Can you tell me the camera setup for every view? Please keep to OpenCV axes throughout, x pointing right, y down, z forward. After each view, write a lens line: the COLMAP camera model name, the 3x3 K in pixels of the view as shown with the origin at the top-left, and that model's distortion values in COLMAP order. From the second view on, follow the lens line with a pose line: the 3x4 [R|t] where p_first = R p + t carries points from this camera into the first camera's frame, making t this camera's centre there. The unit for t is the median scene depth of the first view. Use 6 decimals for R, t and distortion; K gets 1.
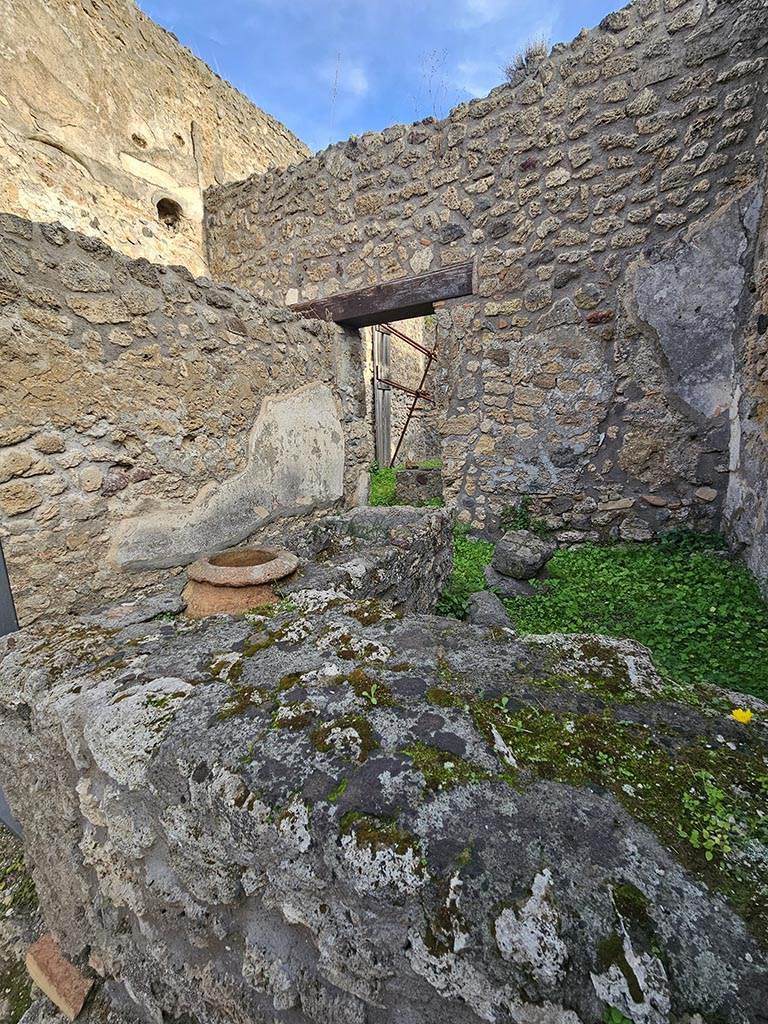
lens RADIAL K [[411.9, 0, 385.0], [0, 411.9, 503.5], [0, 0, 1]] dist [0.001381, 0.001272]
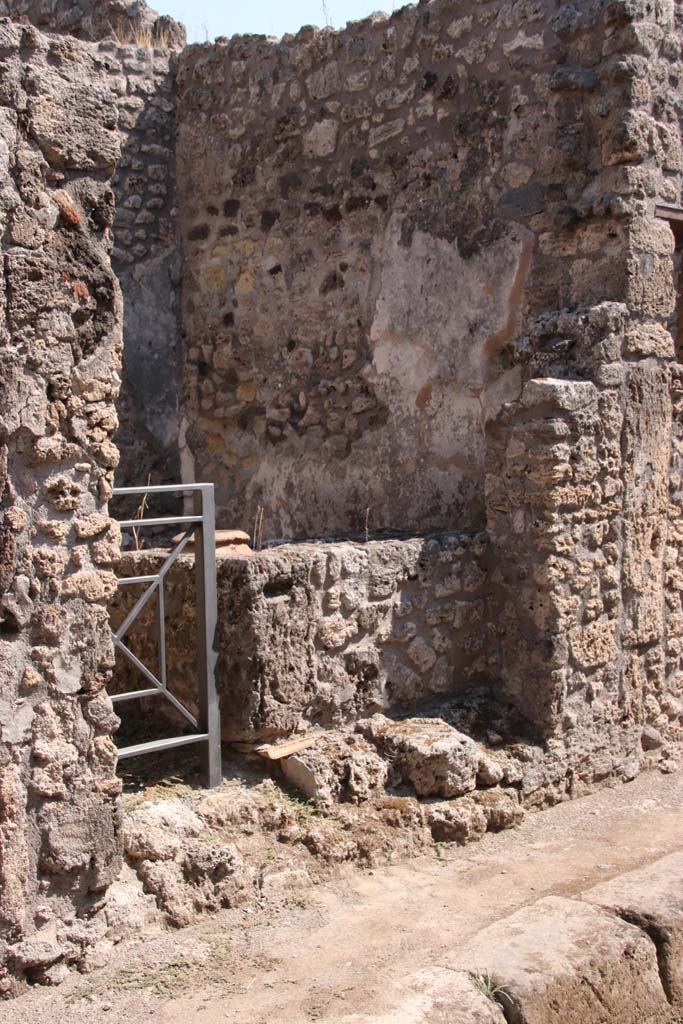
lens RADIAL K [[1169.4, 0, 314.8], [0, 1169.4, 528.3], [0, 0, 1]] dist [0.057312, 0.000000]
pose [[0.367201, -0.039210, 0.929315, -1.660412], [0.168329, 0.985415, -0.024935, 0.114424], [-0.914783, 0.165587, 0.368446, -0.340774]]
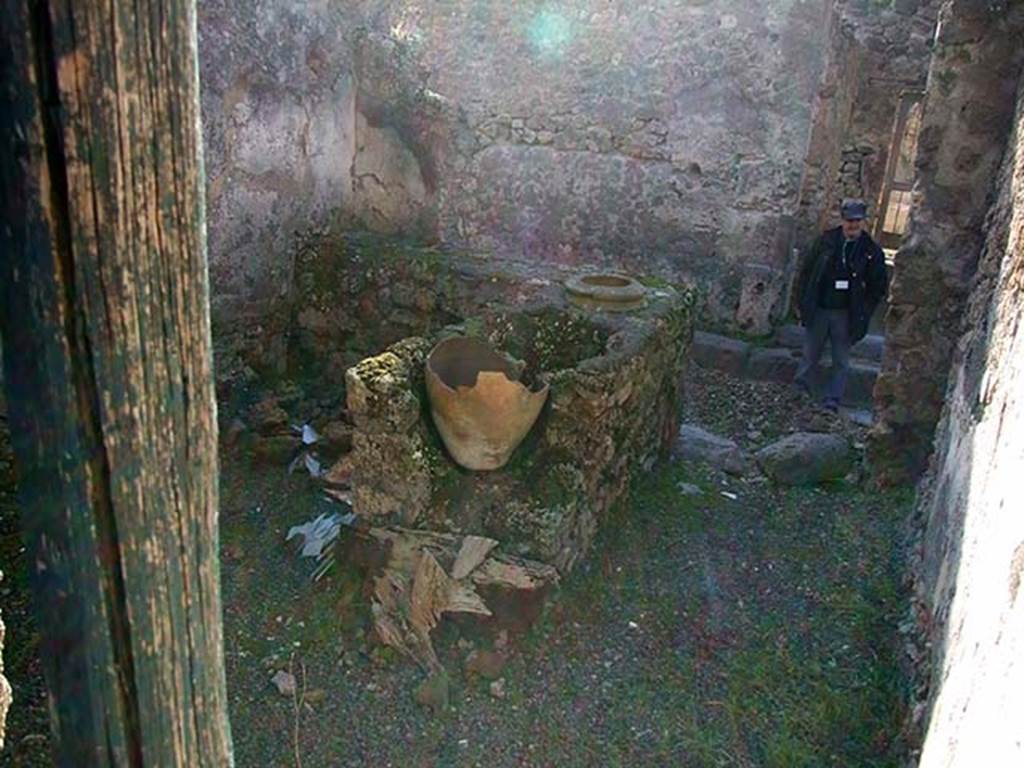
lens RADIAL K [[829.1, 0, 506.1], [0, 829.1, 392.1], [0, 0, 1]] dist [-0.034352, -0.017662]
pose [[-0.999813, -0.019321, -0.000882, -0.005418], [-0.017302, 0.873089, 0.487253, -0.356328], [-0.008644, 0.487177, -0.873260, 1.470477]]
